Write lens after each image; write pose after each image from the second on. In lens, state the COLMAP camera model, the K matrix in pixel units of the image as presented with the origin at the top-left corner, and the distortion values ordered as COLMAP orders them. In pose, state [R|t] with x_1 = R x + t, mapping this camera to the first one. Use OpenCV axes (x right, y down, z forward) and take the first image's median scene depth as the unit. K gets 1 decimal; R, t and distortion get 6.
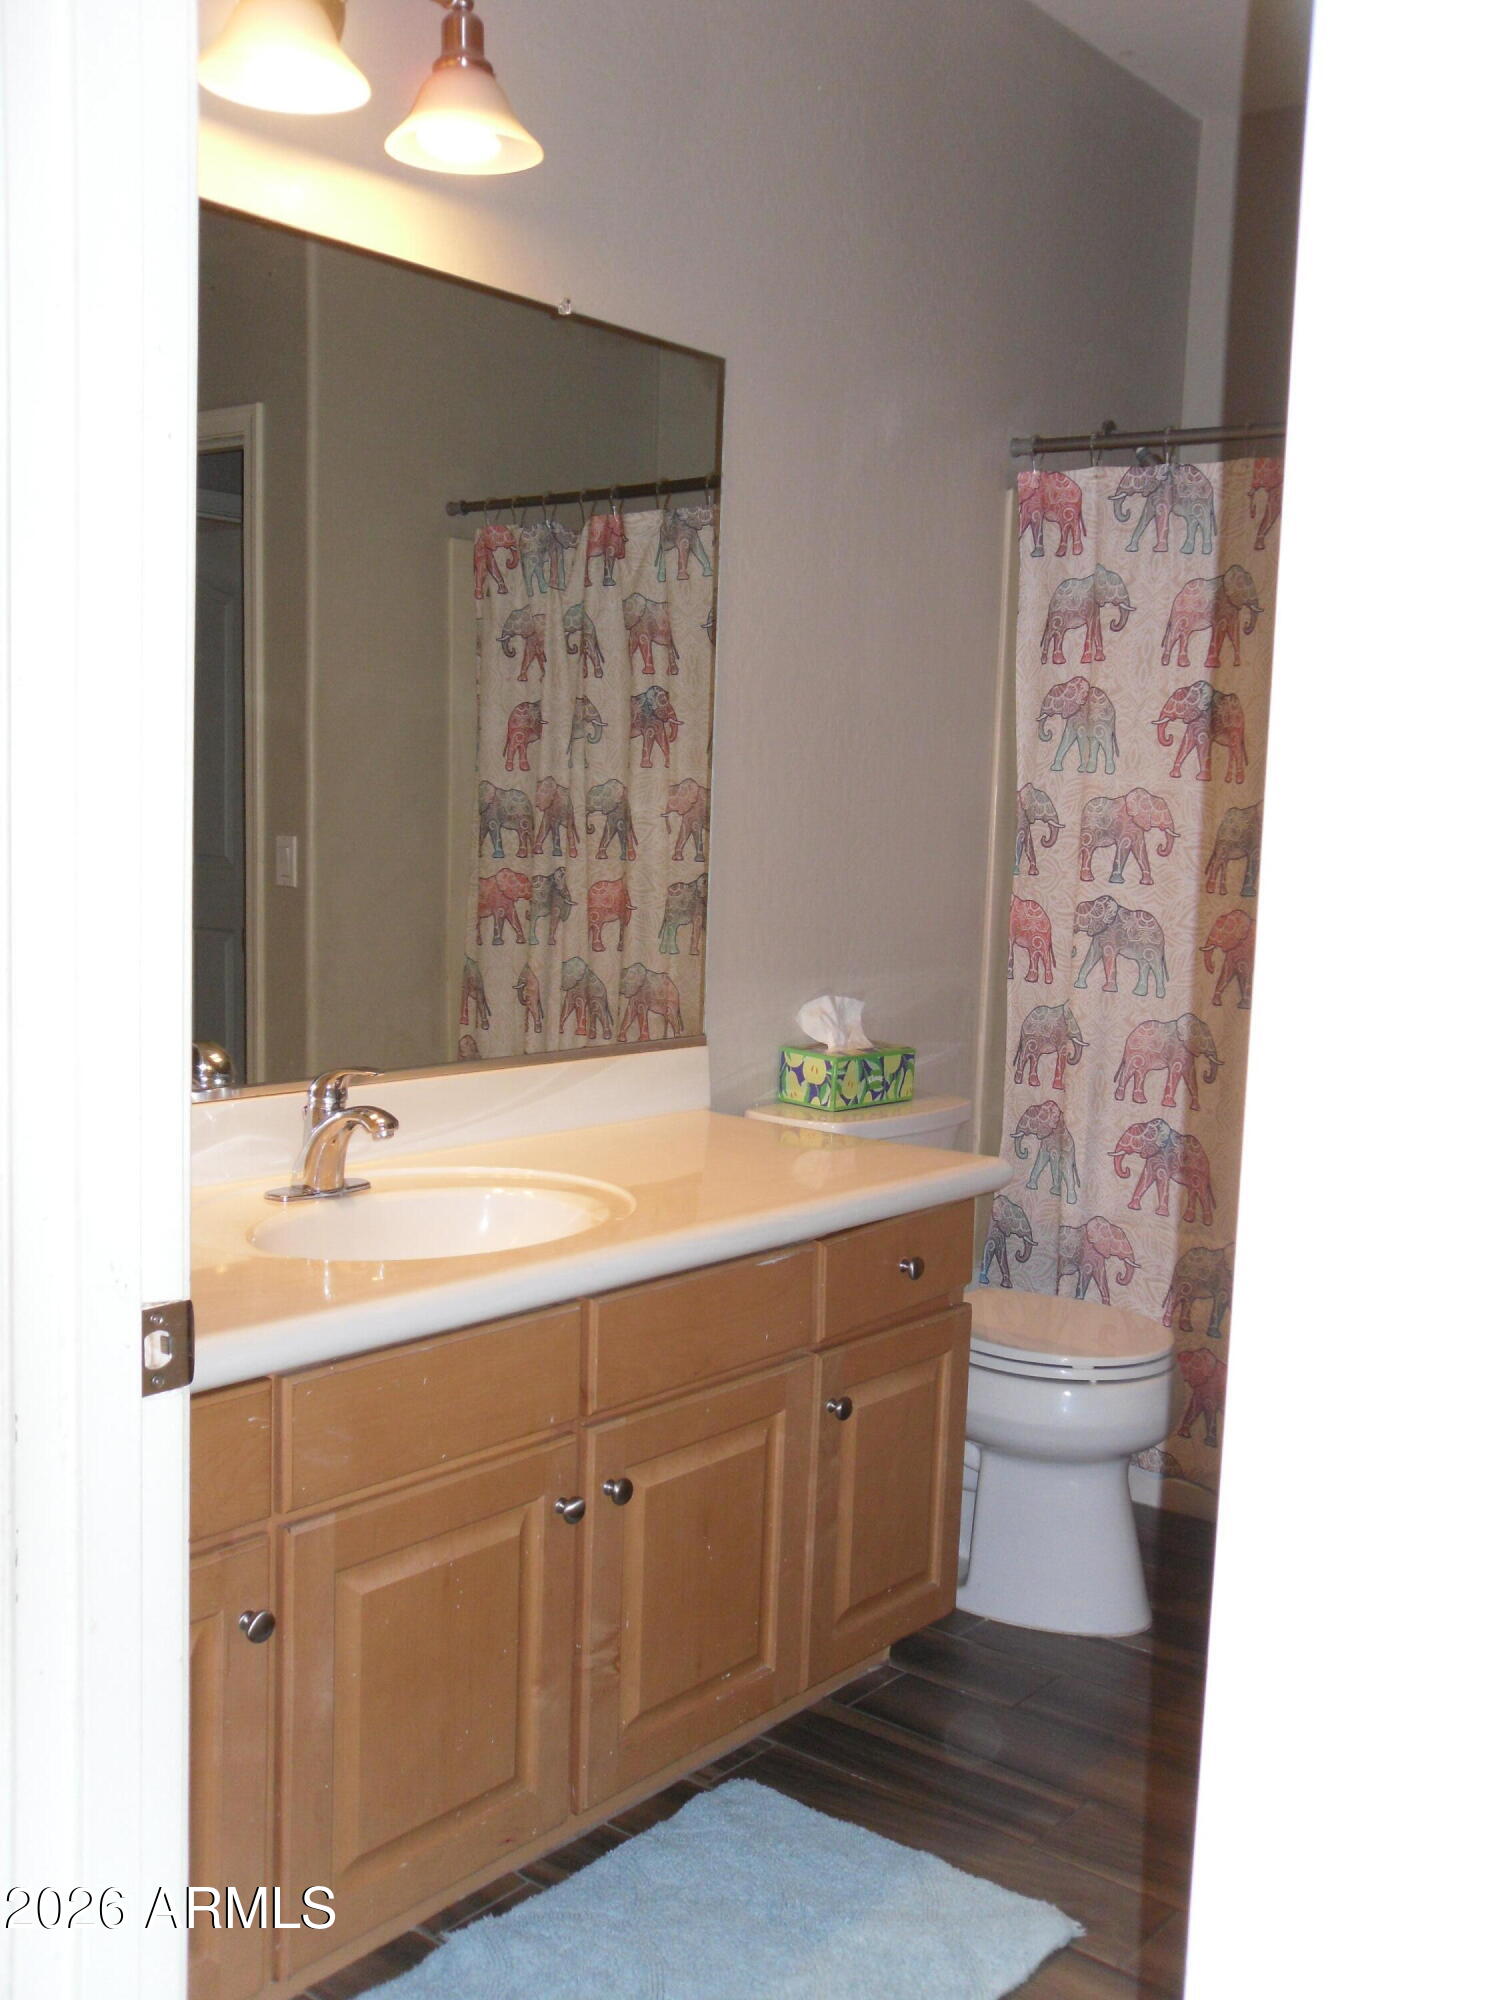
lens RADIAL K [[2044.3, 0, 750.3], [0, 2044.3, 995.9], [0, 0, 1]] dist [-0.010789, 0.000000]
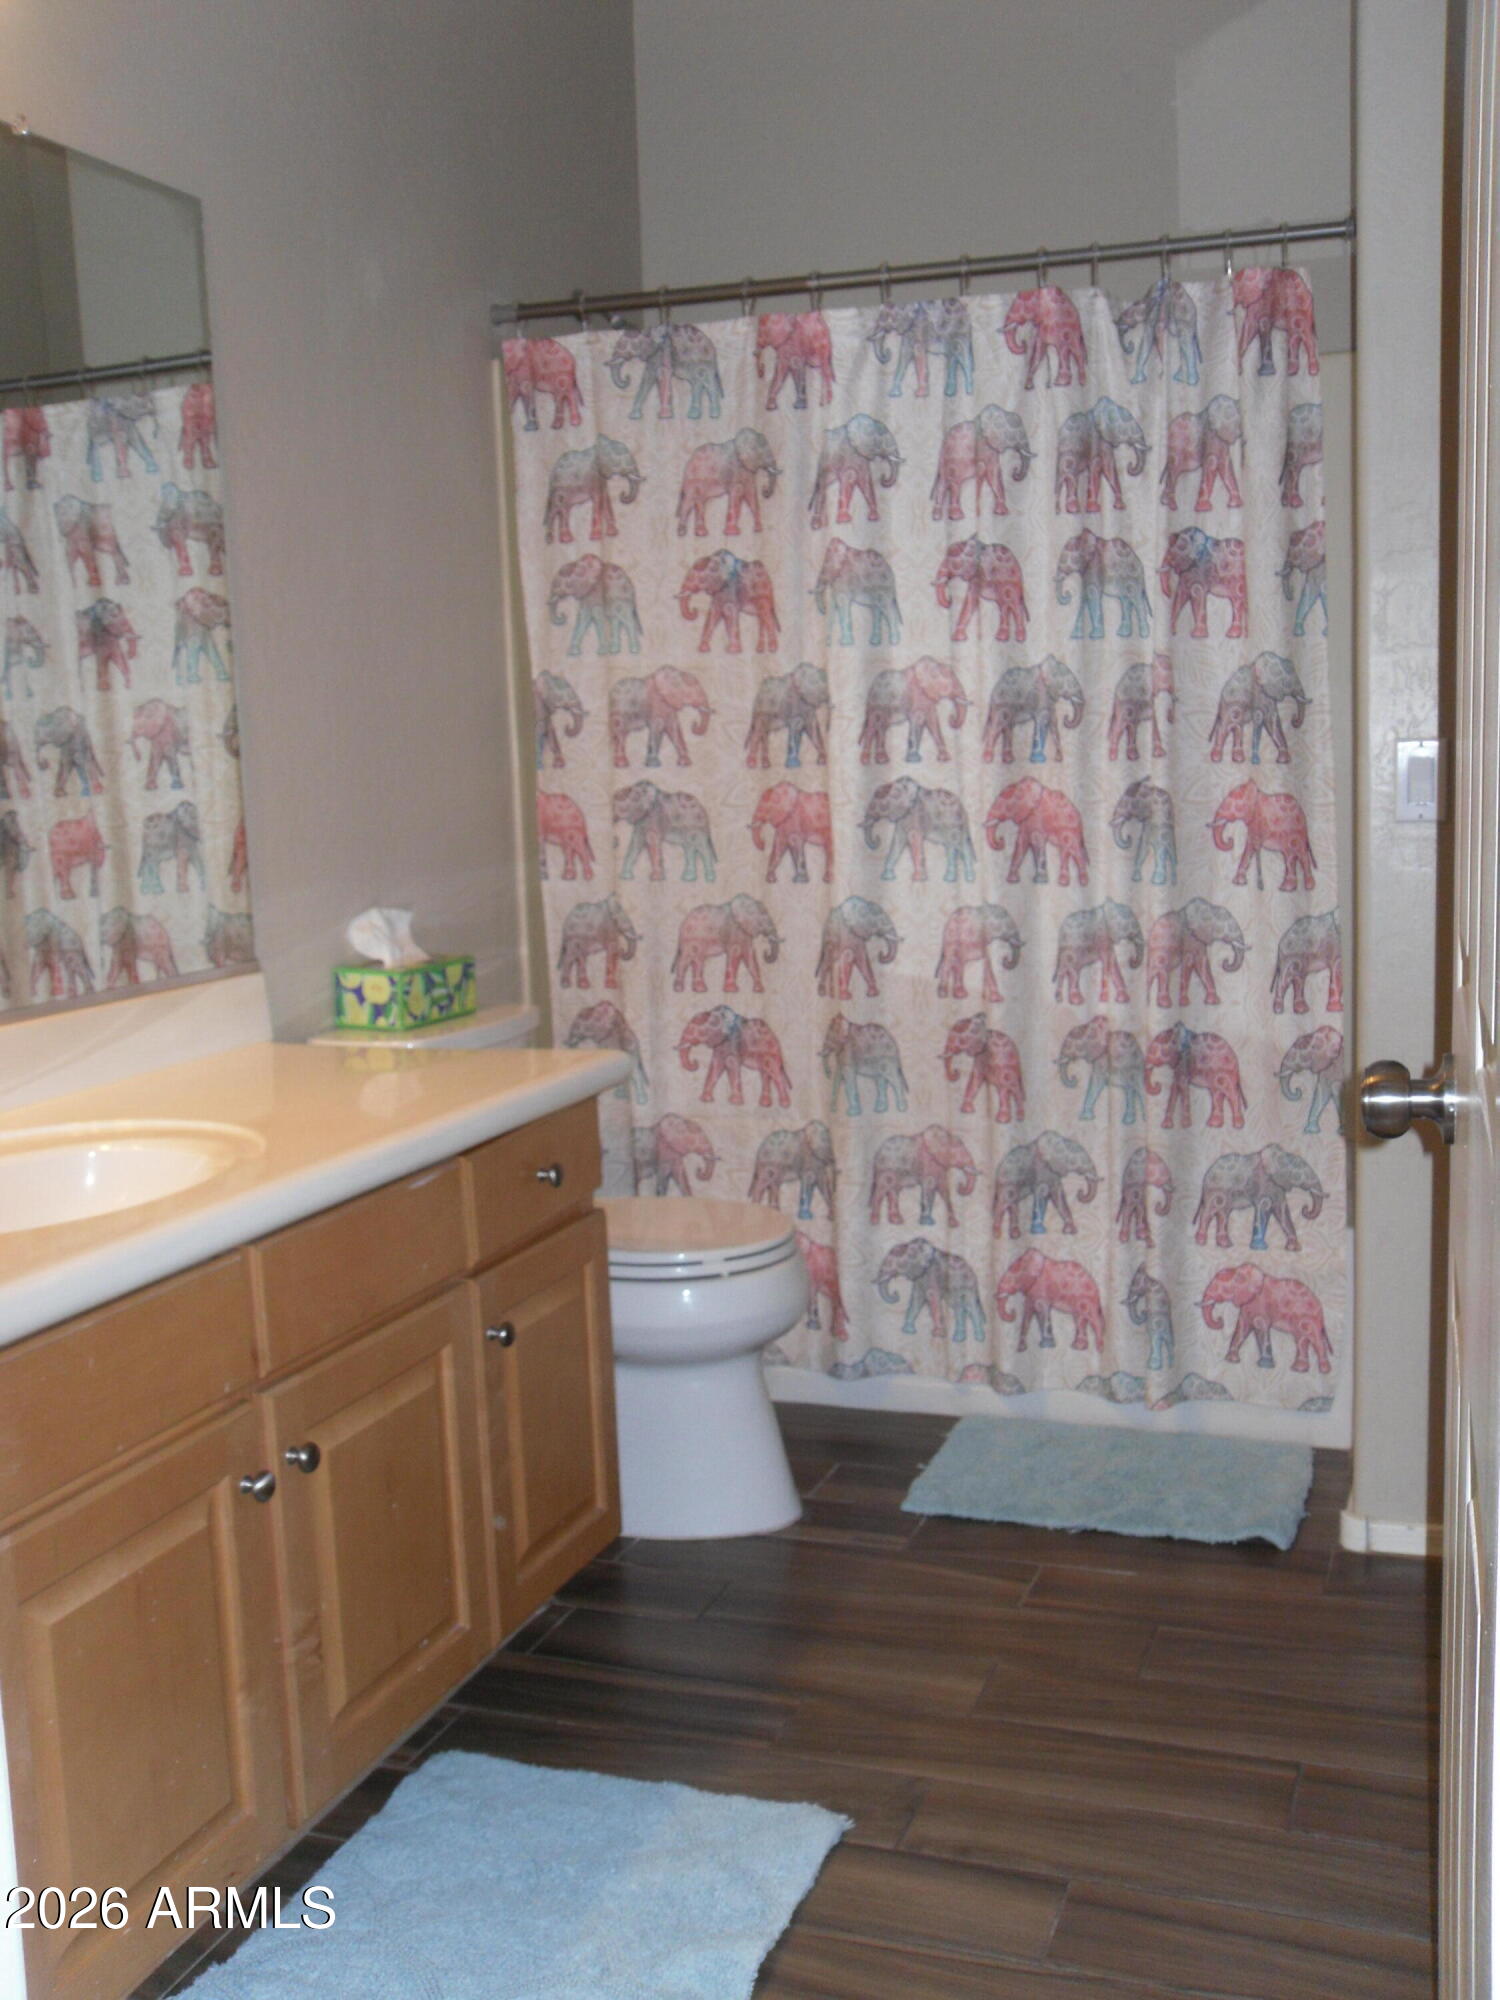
lens RADIAL K [[2044.3, 0, 750.3], [0, 2044.3, 1006.4], [0, 0, 1]] dist [-0.010789, 0.000000]
pose [[0.945123, -0.111134, 0.307234, -0.092971], [0.102868, 0.993764, 0.043023, 0.021841], [-0.310099, -0.009057, 0.950661, 0.074535]]
